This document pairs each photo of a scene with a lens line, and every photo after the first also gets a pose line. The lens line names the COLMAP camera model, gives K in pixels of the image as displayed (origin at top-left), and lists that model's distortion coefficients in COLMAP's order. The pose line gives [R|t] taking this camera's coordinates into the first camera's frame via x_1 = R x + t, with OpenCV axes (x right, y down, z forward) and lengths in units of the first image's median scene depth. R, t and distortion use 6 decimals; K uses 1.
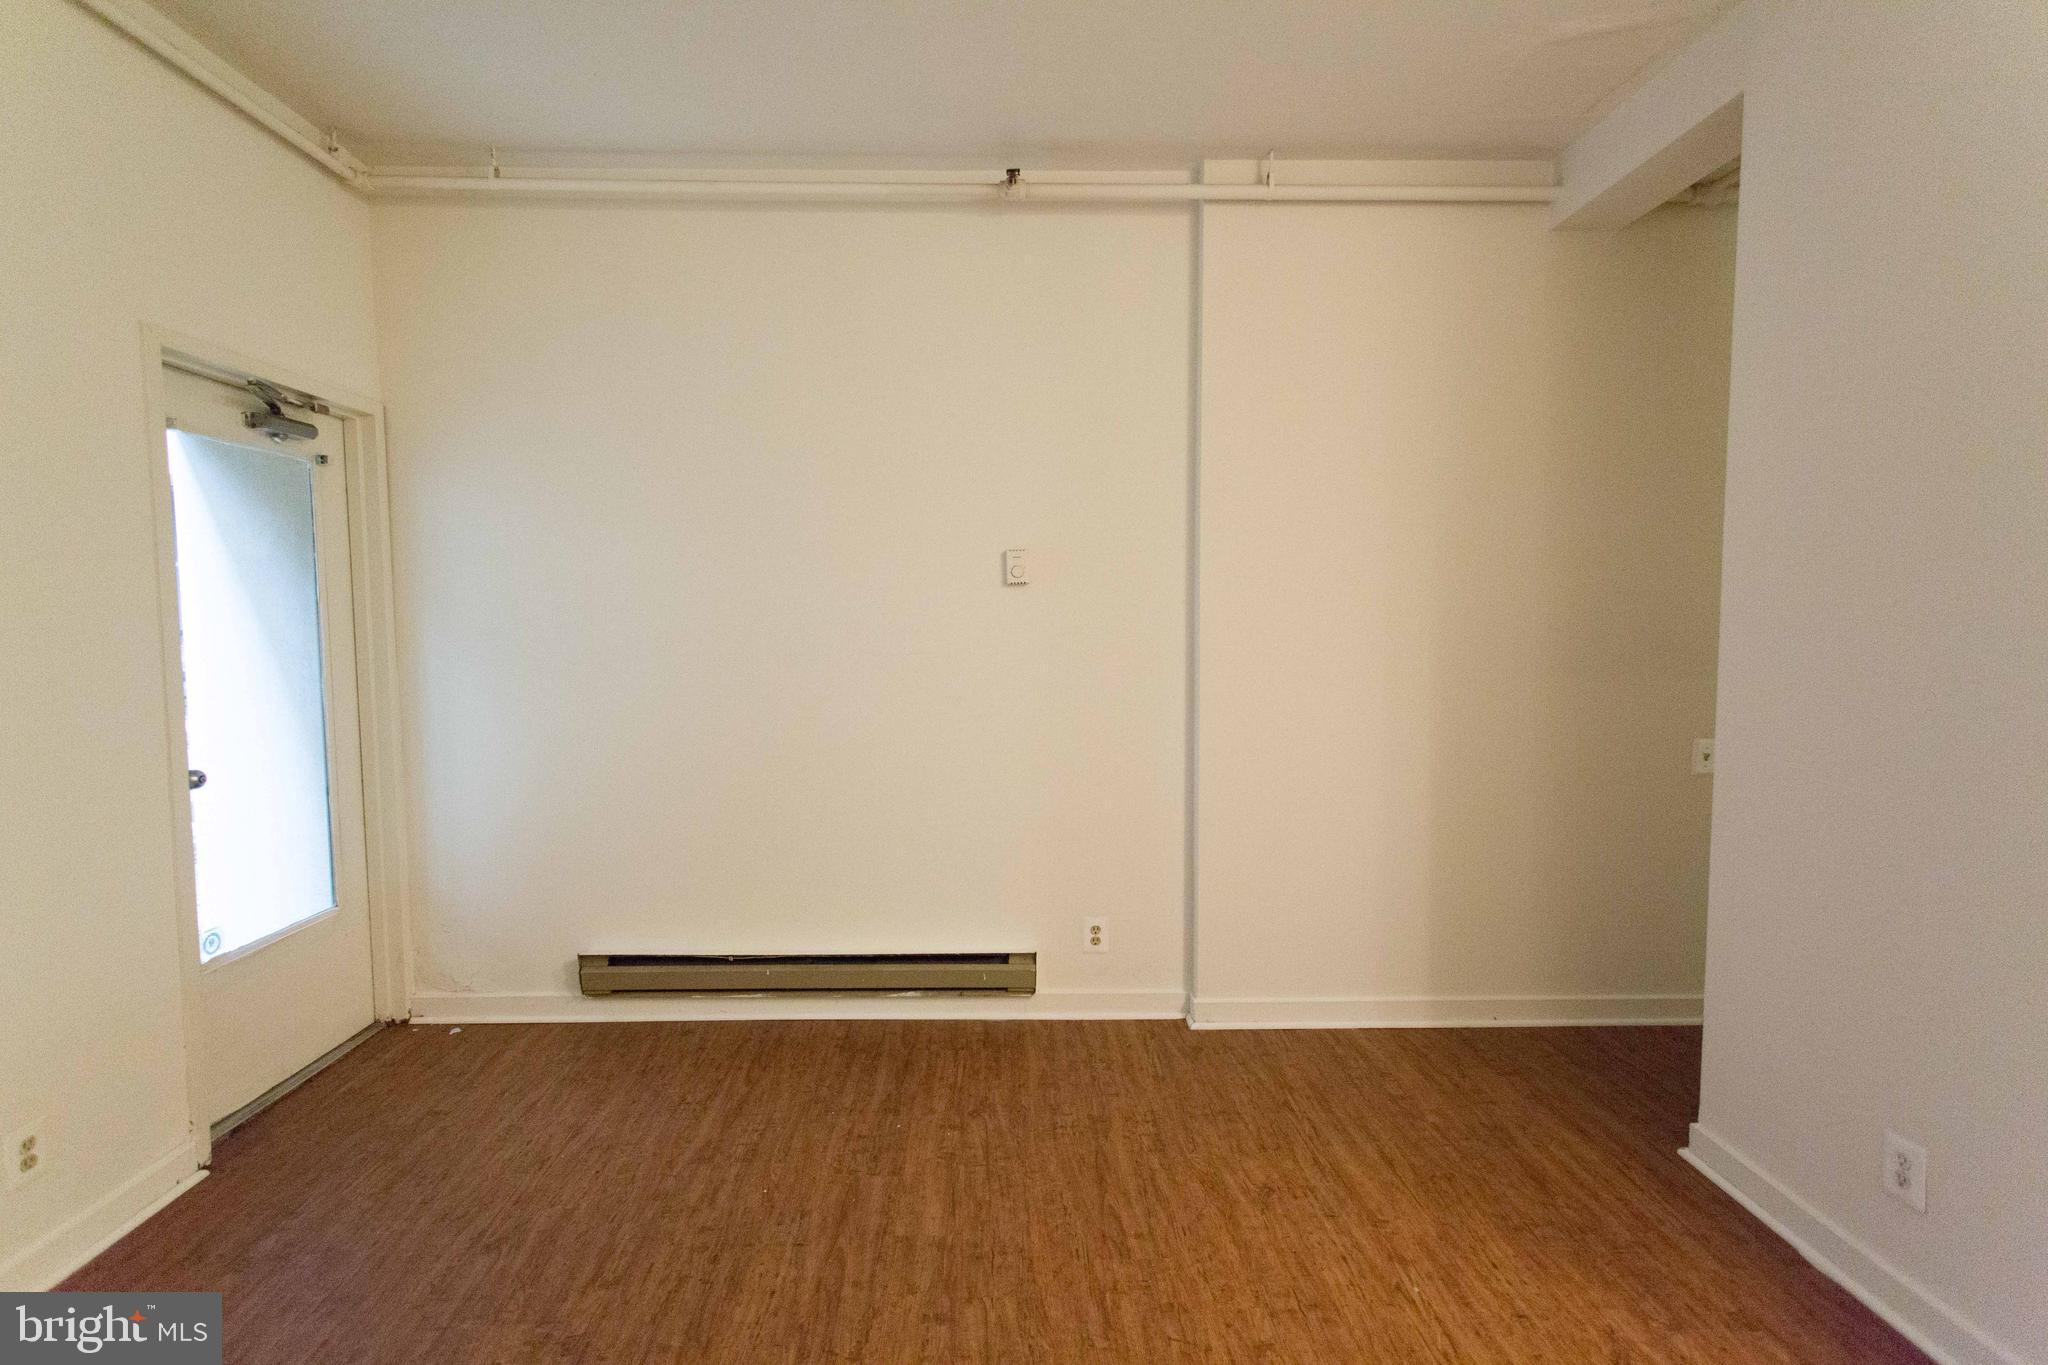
lens RADIAL K [[951.2, 0, 1013.6], [0, 951.2, 683.2], [0, 0, 1]] dist [-0.002482, -0.000399]
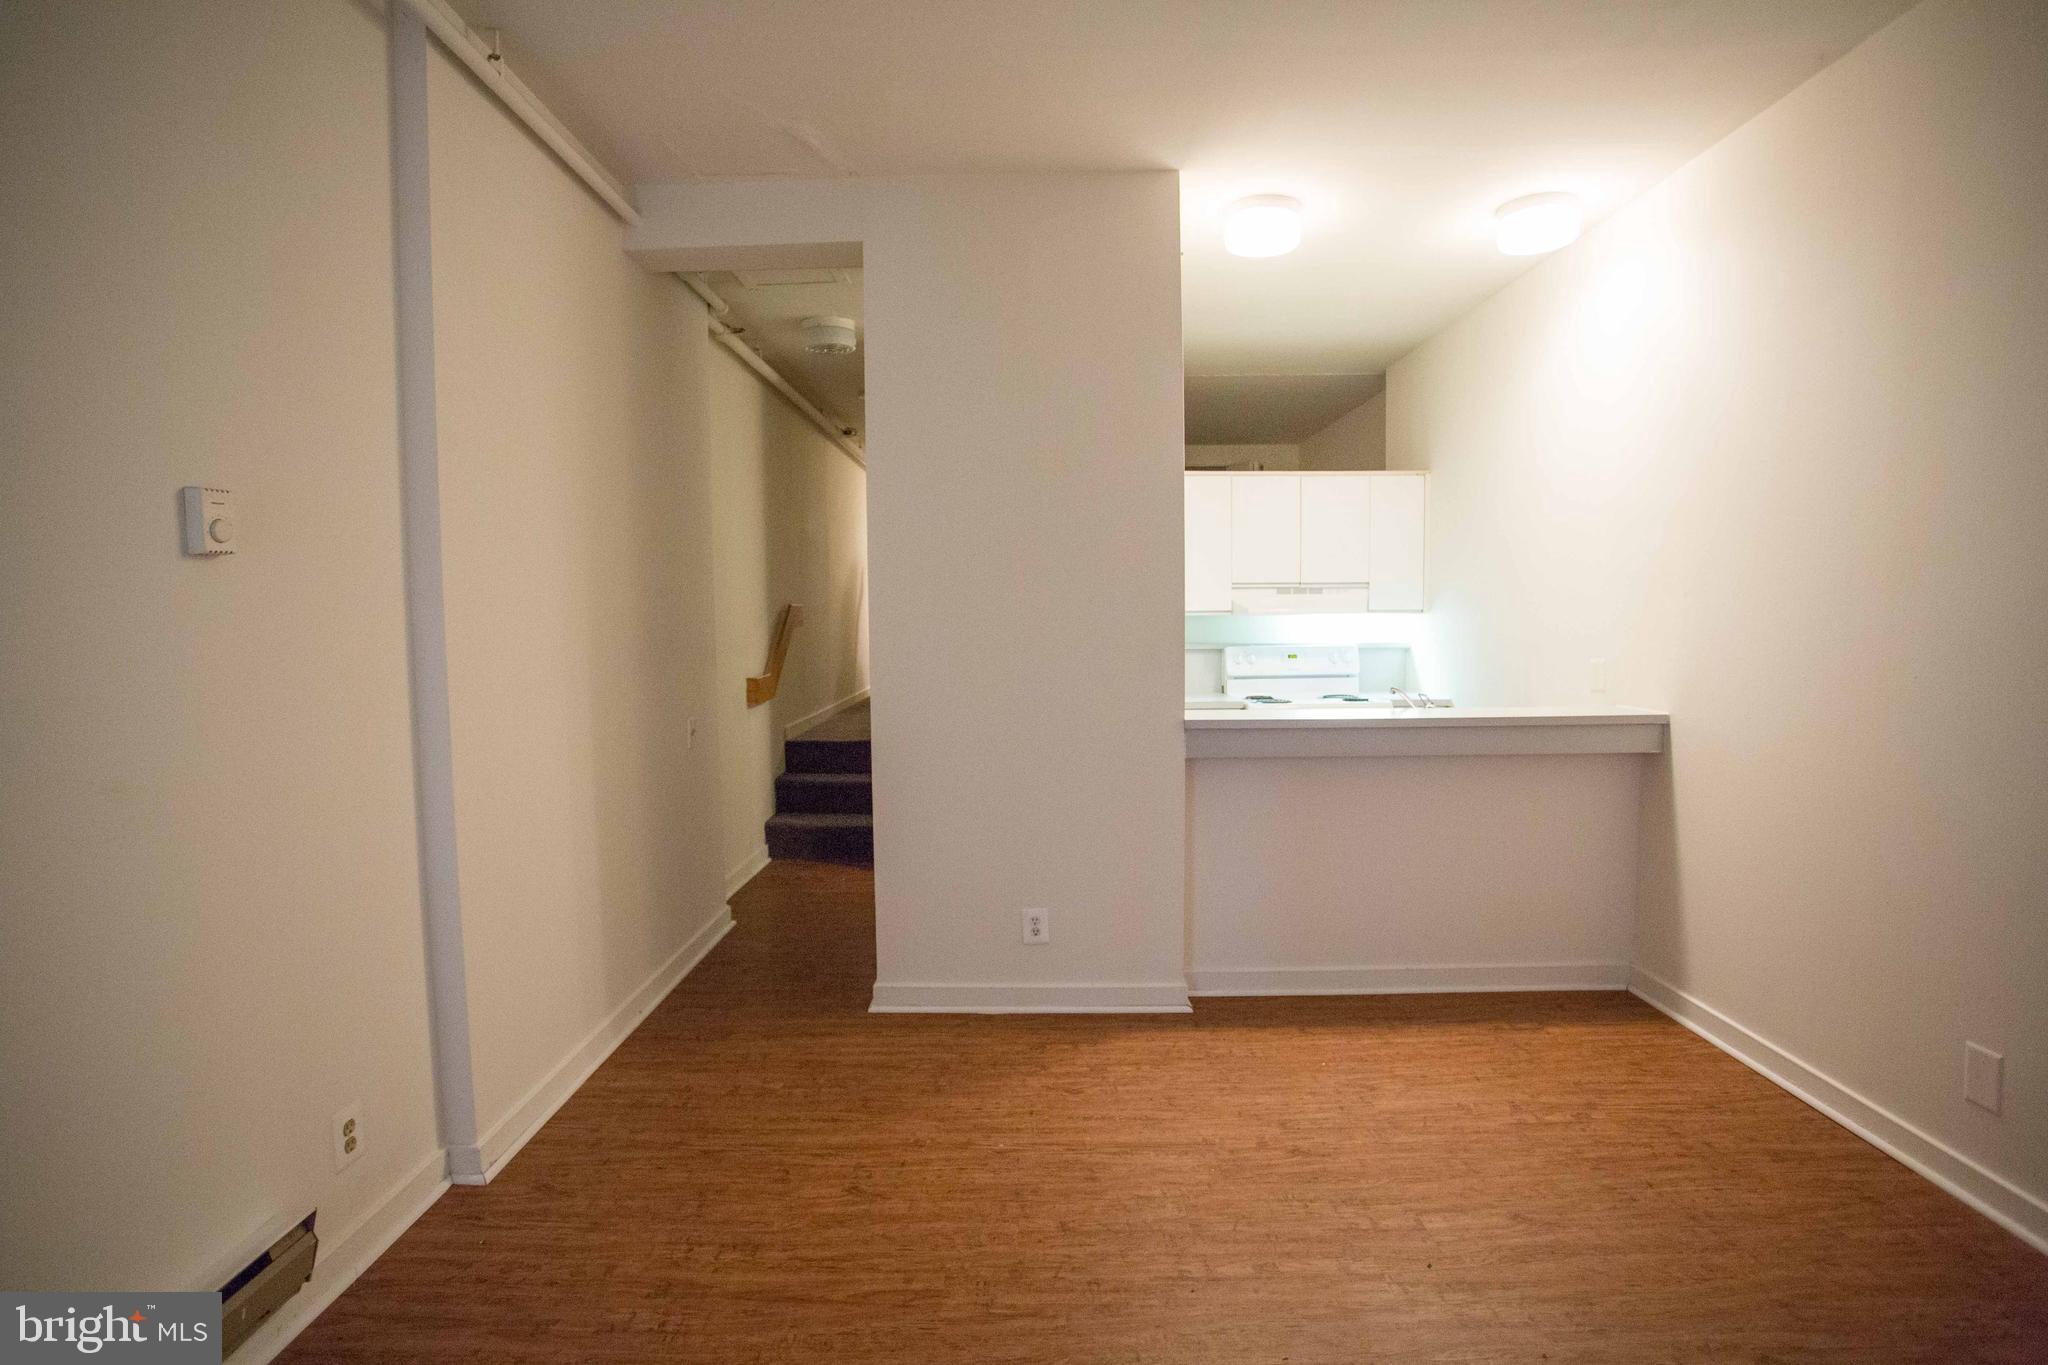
lens RADIAL K [[1000.1, 0, 1017.3], [0, 1000.1, 687.0], [0, 0, 1]] dist [-0.039597, 0.000316]
pose [[0.037917, -0.069644, 0.996851, -0.618118], [0.075676, 0.994904, 0.066630, -0.040258], [-0.996411, 0.072911, 0.042994, 0.639187]]
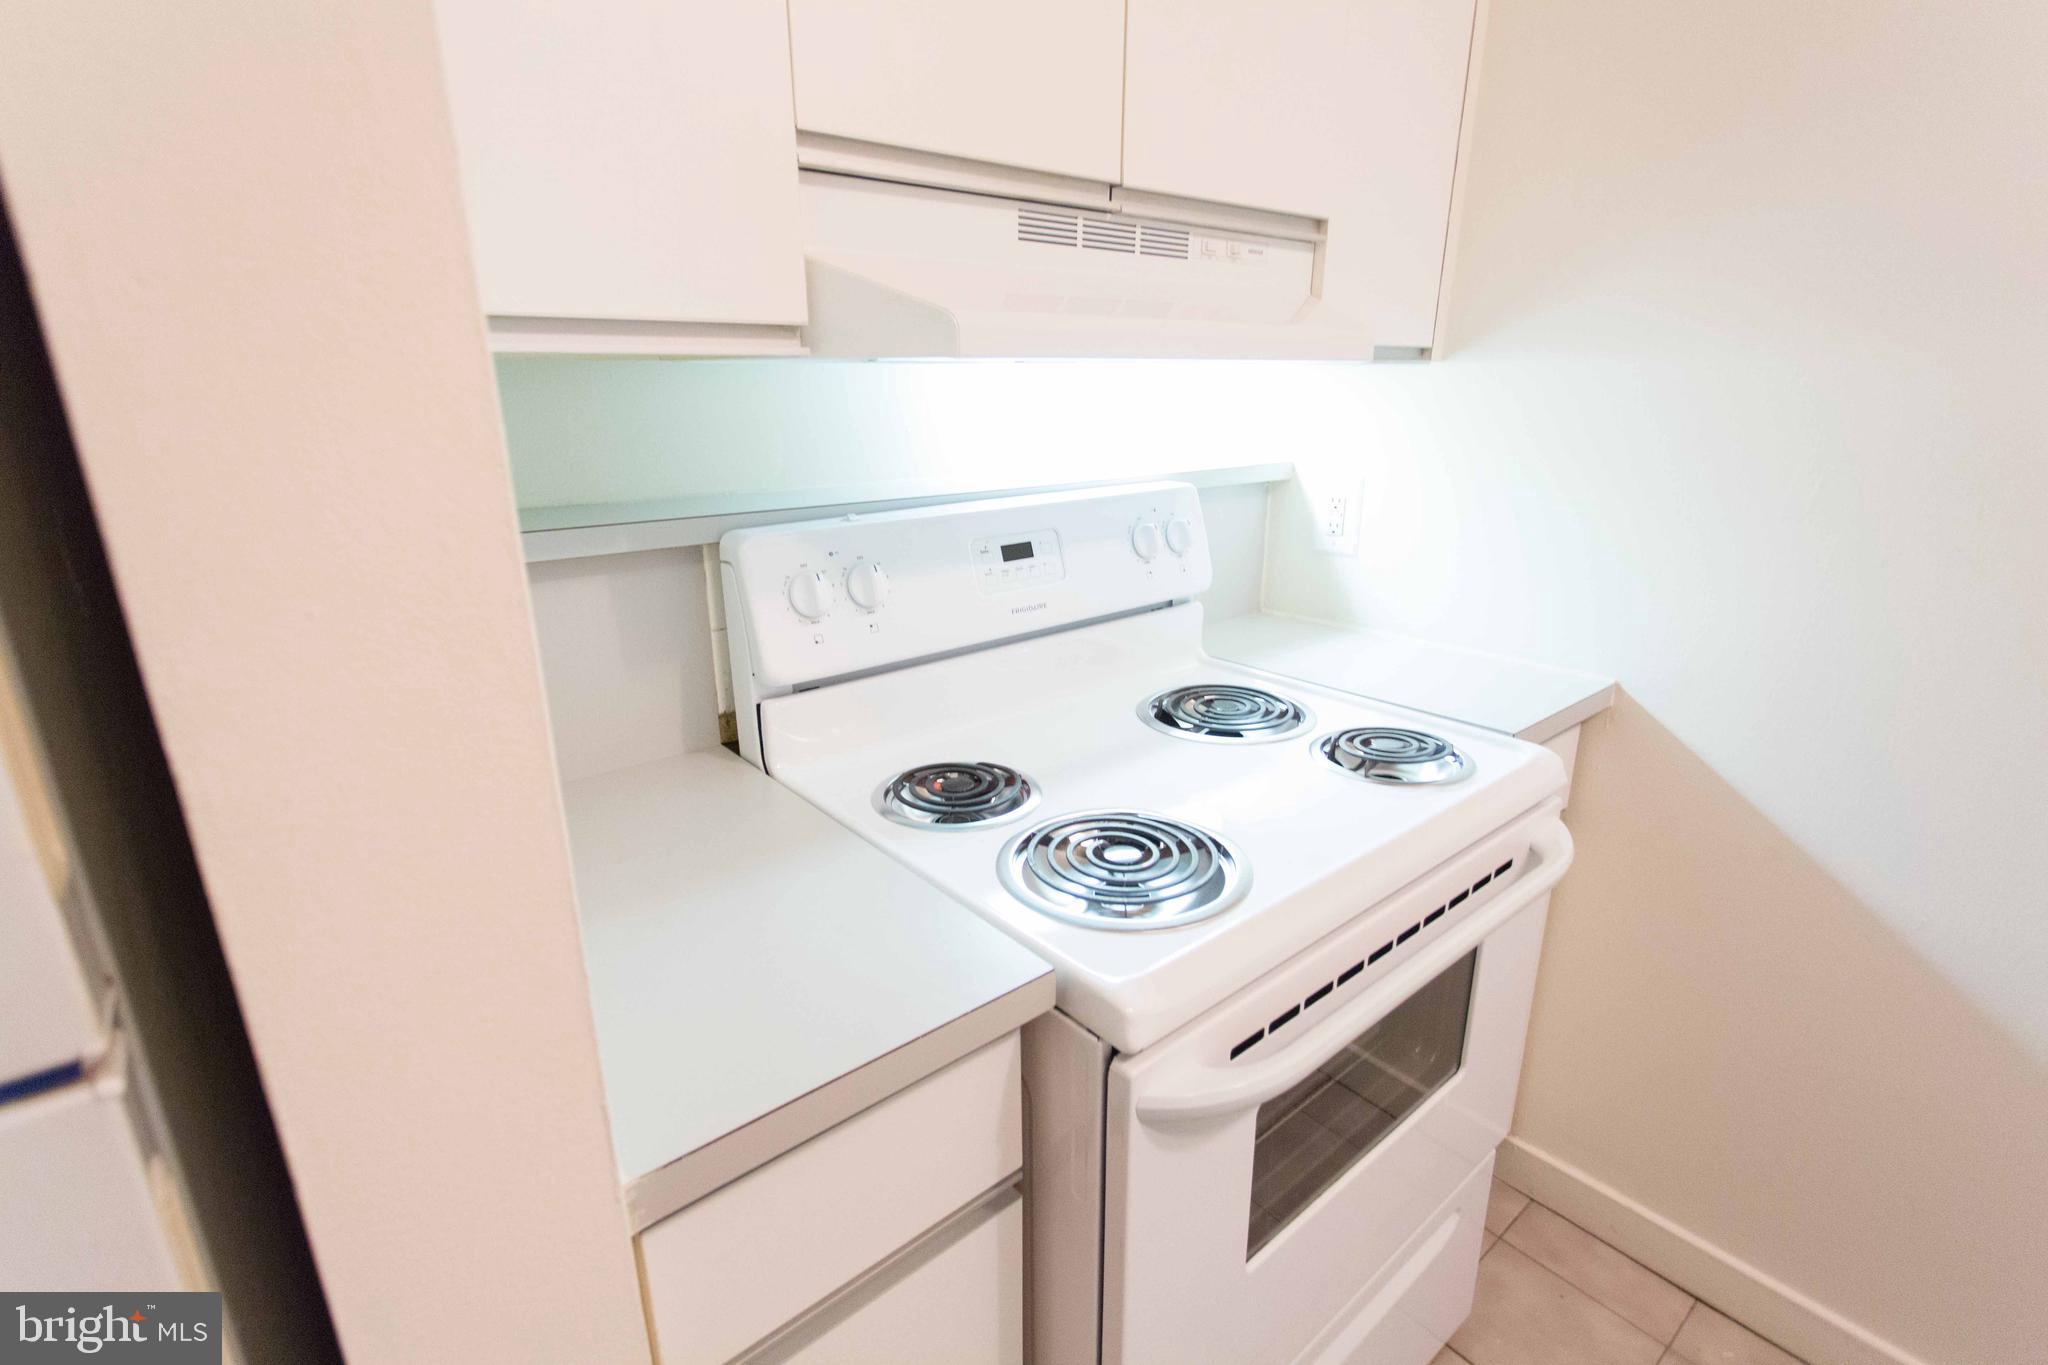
lens RADIAL K [[951.2, 0, 1013.6], [0, 951.2, 683.2], [0, 0, 1]] dist [-0.002482, -0.000399]
pose [[-0.624819, -0.230873, 0.745855, 1.158707], [0.055969, 0.939579, 0.337725, -0.016367], [-0.778761, 0.252762, -0.574145, 0.429537]]
